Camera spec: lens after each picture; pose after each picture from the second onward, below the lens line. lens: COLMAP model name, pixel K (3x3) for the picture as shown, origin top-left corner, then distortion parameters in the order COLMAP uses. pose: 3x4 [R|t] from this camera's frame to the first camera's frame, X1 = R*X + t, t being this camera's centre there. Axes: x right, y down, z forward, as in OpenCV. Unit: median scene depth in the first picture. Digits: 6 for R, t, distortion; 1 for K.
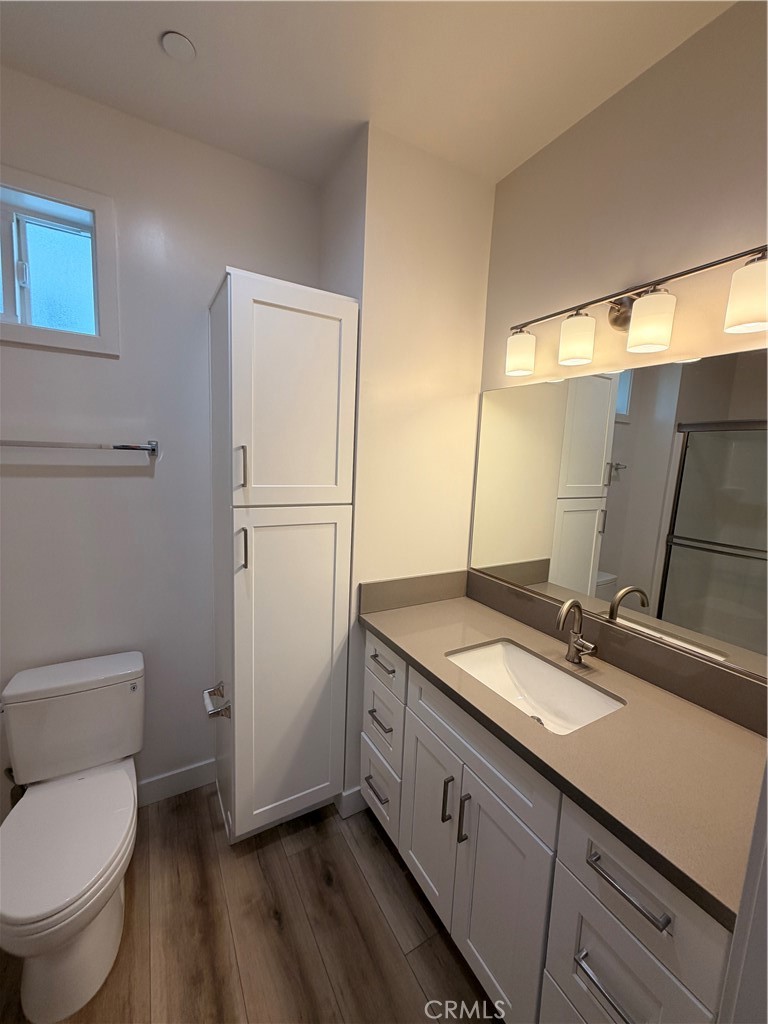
lens RADIAL K [[408.5, 0, 384.3], [0, 408.5, 507.0], [0, 0, 1]] dist [-0.001398, 0.000512]
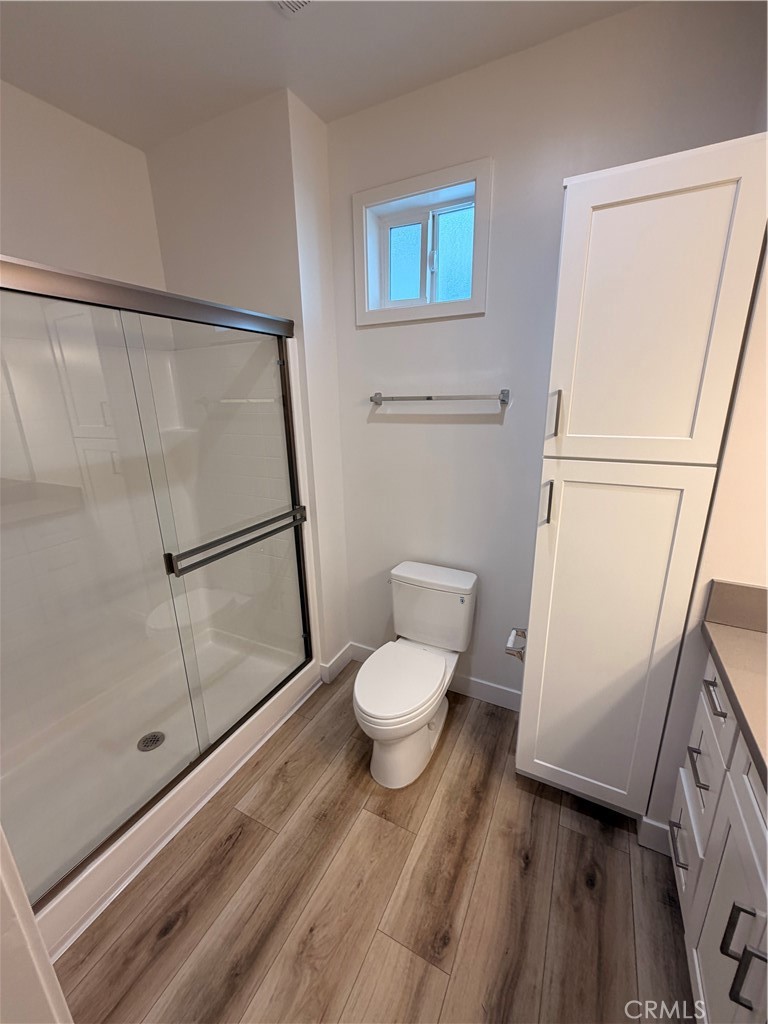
lens RADIAL K [[408.5, 0, 381.9], [0, 408.5, 508.5], [0, 0, 1]] dist [-0.001398, 0.000512]
pose [[0.536898, 0.177788, -0.824701, 0.215875], [-0.070232, 0.983569, 0.166314, -0.012918], [0.840719, -0.031373, 0.540563, 0.155030]]
